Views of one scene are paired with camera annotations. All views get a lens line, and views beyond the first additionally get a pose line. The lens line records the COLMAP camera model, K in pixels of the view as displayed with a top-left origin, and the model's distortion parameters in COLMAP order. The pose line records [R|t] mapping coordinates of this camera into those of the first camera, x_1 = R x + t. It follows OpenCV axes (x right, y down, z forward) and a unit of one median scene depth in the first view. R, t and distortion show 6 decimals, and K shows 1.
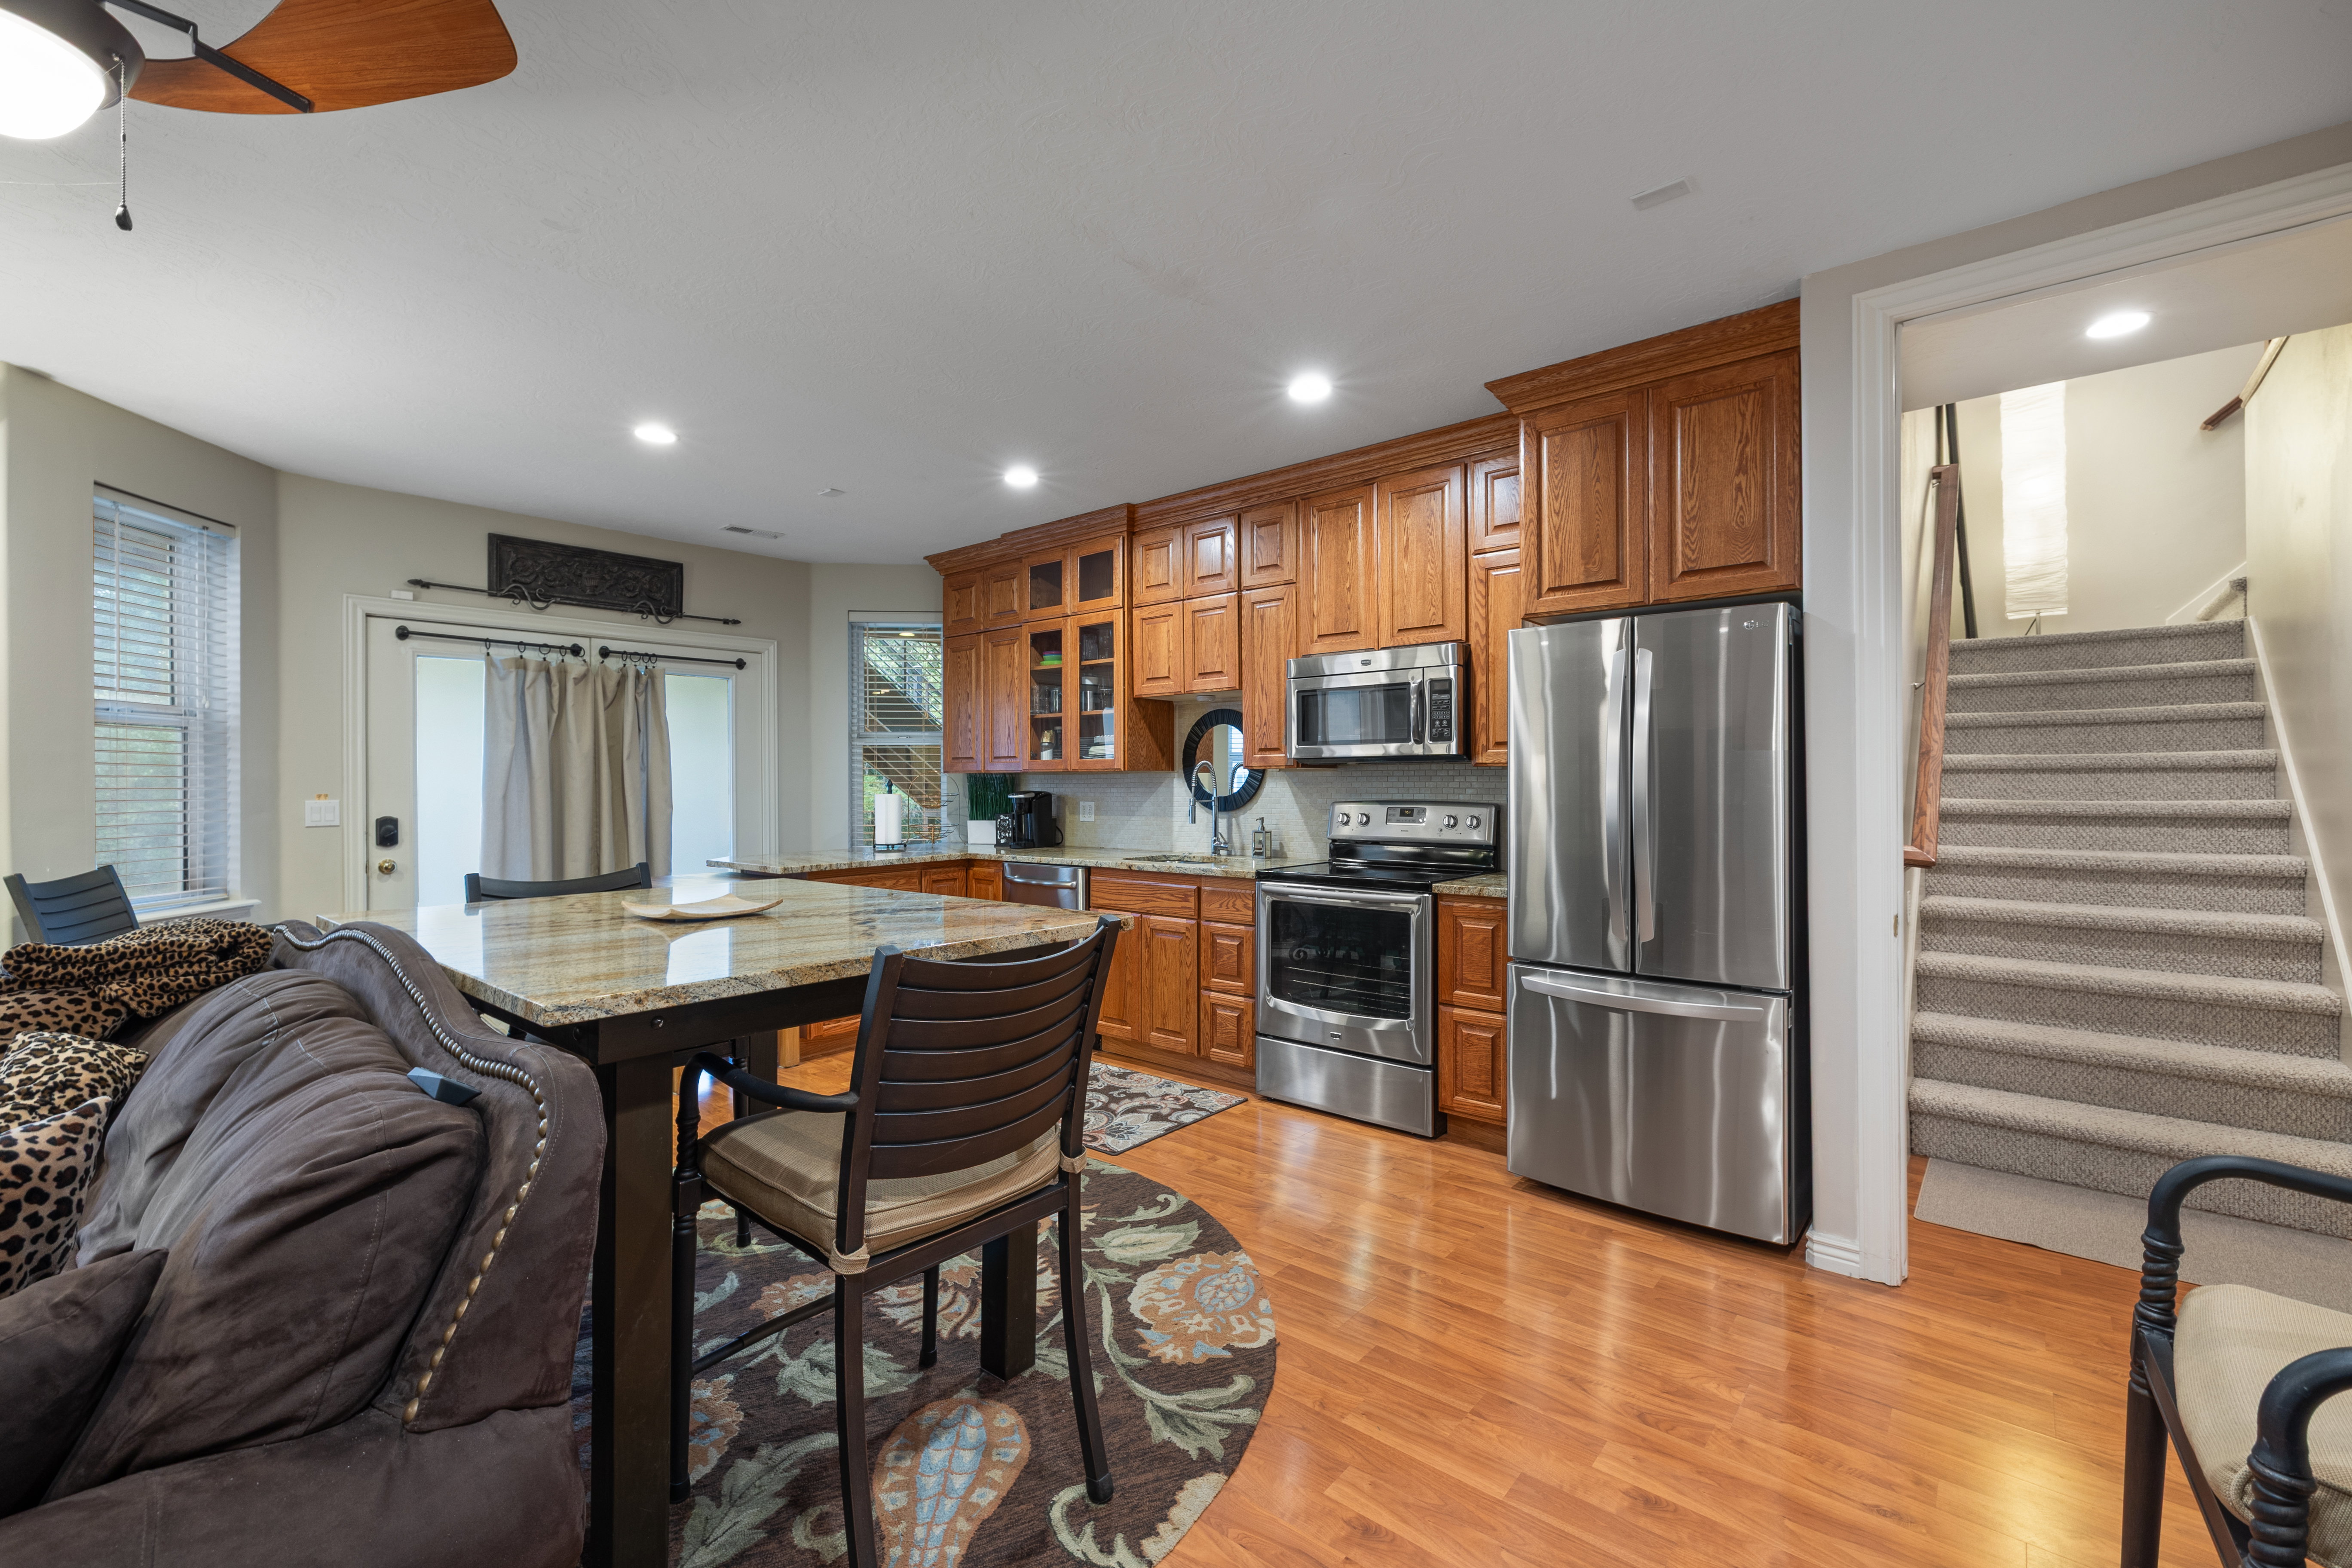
lens RADIAL K [[994.5, 0, 1171.2], [0, 994.5, 778.8], [0, 0, 1]] dist [-0.000813, 0.001327]
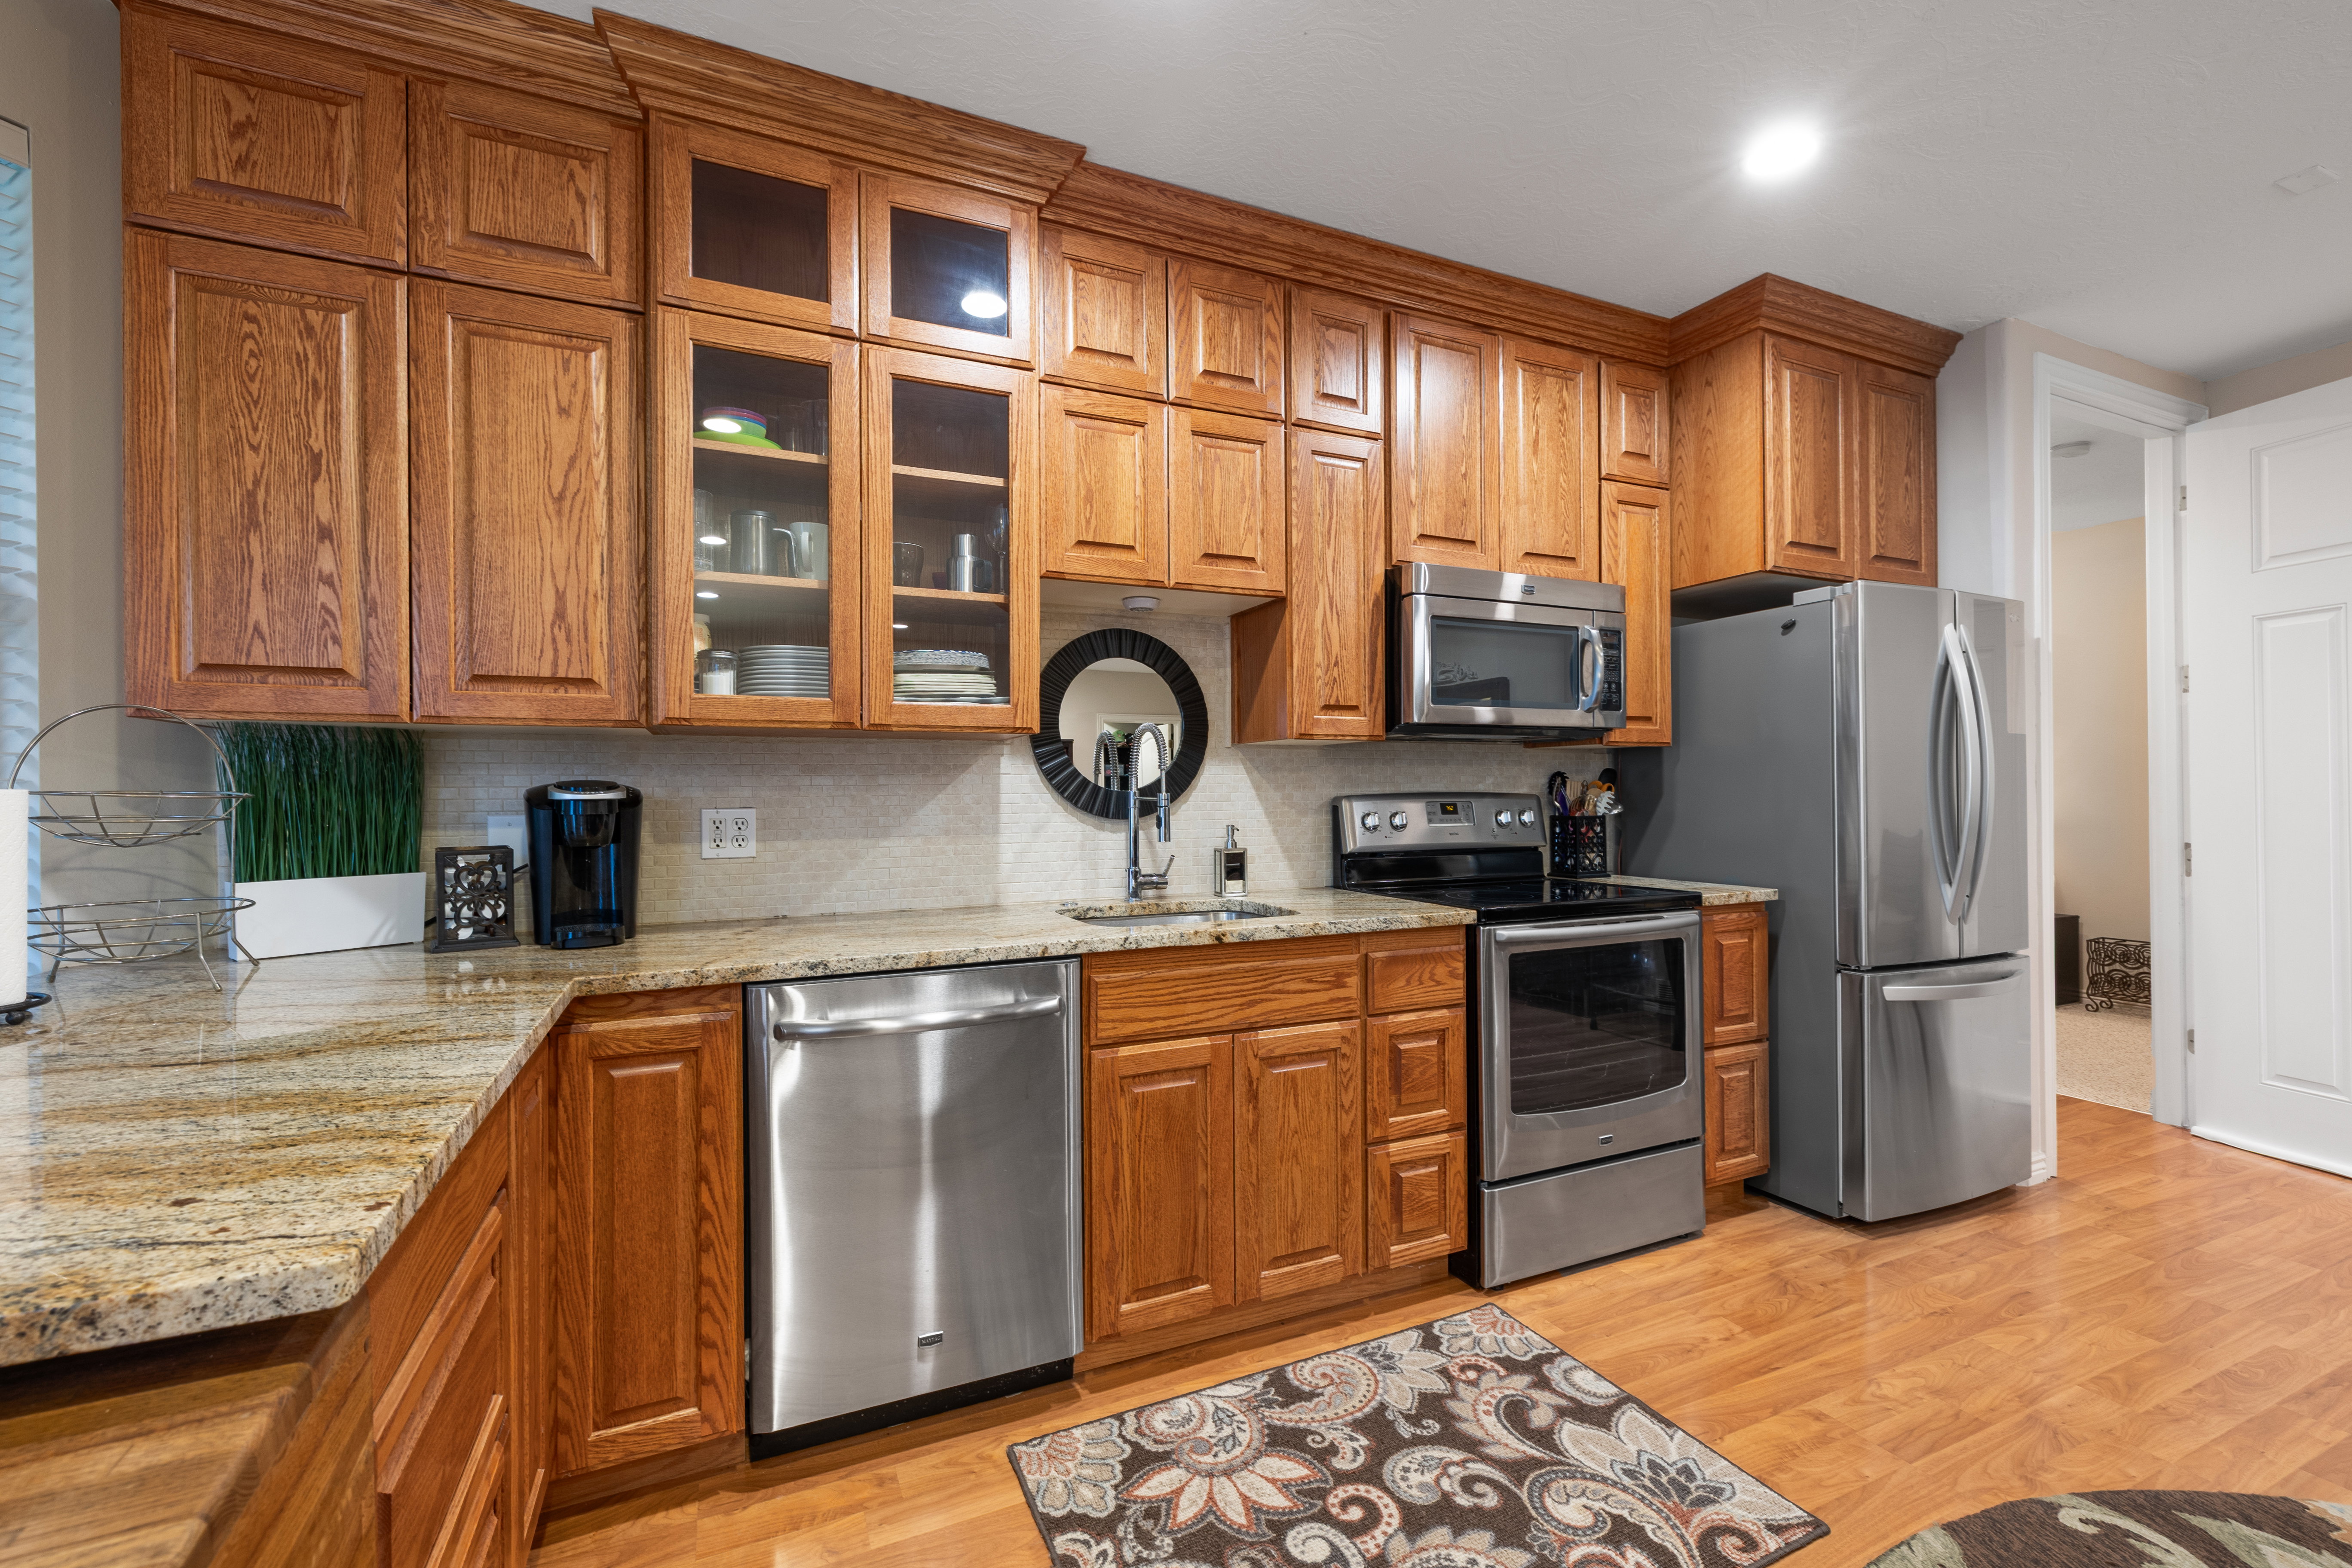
lens RADIAL K [[994.5, 0, 1176.3], [0, 994.5, 792.2], [0, 0, 1]] dist [-0.000813, 0.001327]
pose [[0.423031, 0.002308, 0.906112, -0.515663], [0.001779, 0.999993, -0.003378, 0.024454], [-0.906113, 0.003041, 0.423024, 0.900844]]
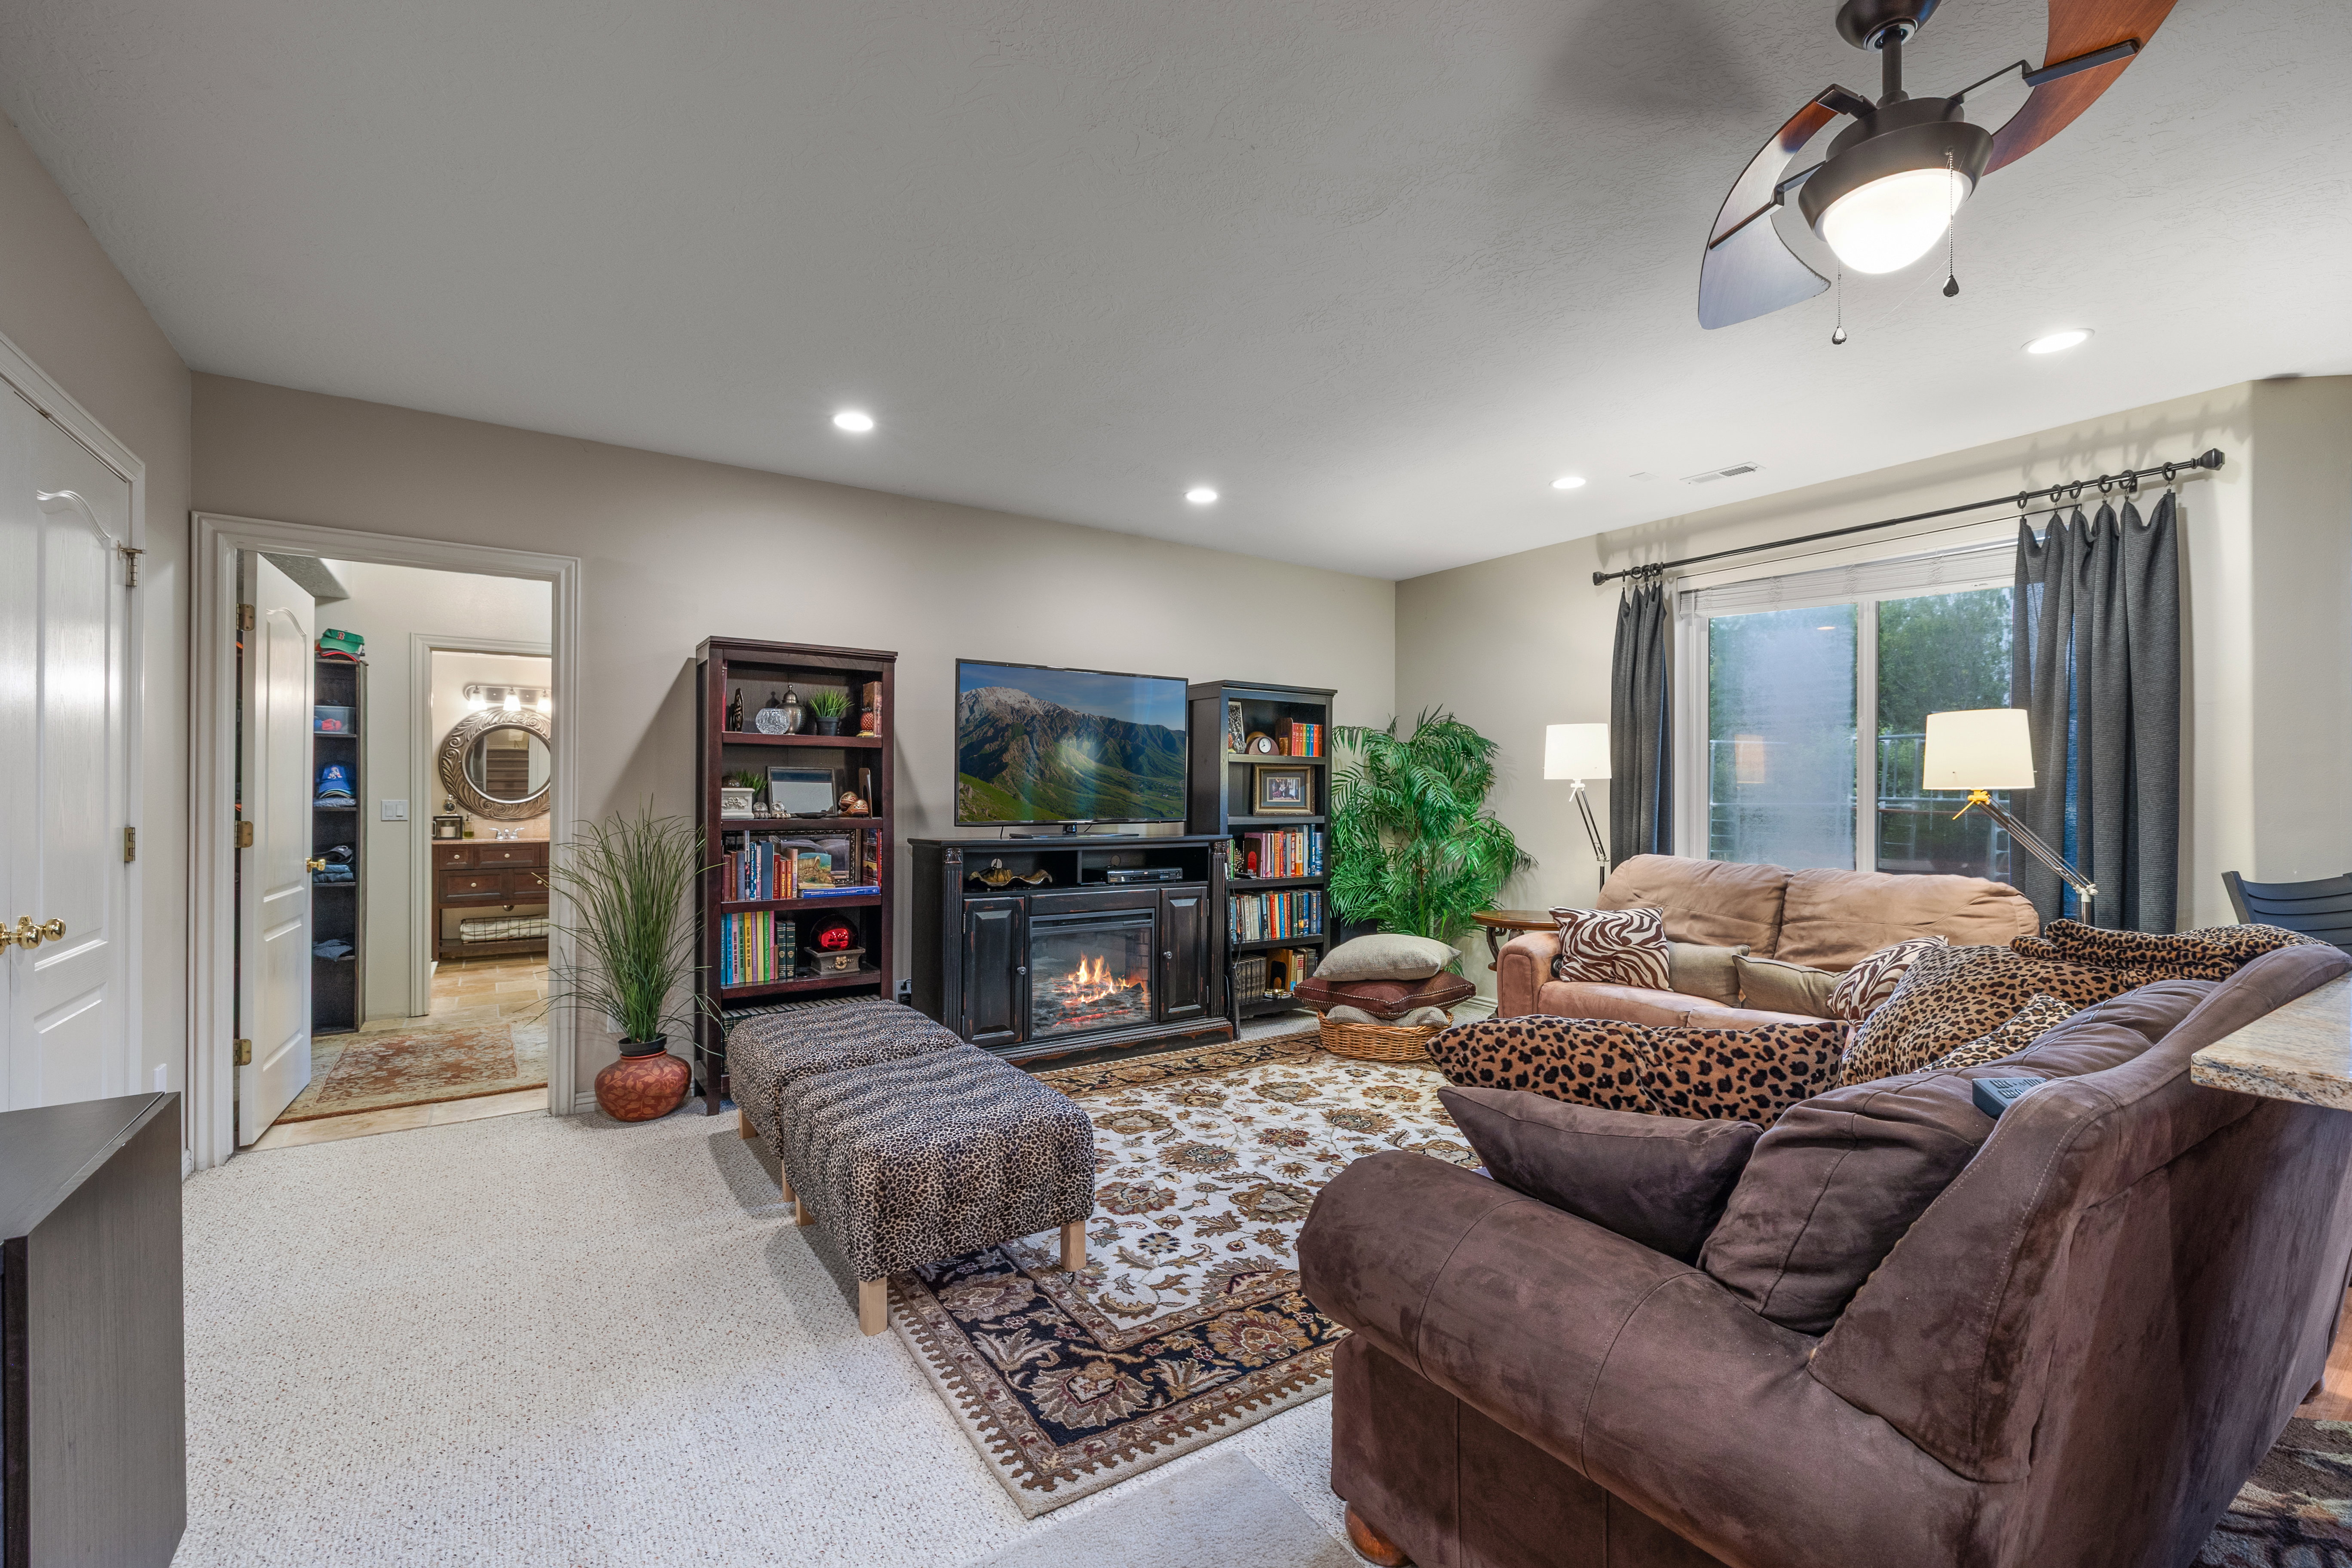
lens RADIAL K [[994.5, 0, 1172.4], [0, 994.5, 797.3], [0, 0, 1]] dist [-0.000813, 0.001327]
pose [[-0.269299, 0.004768, -0.963045, 0.107842], [0.000442, 0.999988, 0.004827, 0.008943], [0.963056, 0.000874, -0.269298, 0.153648]]
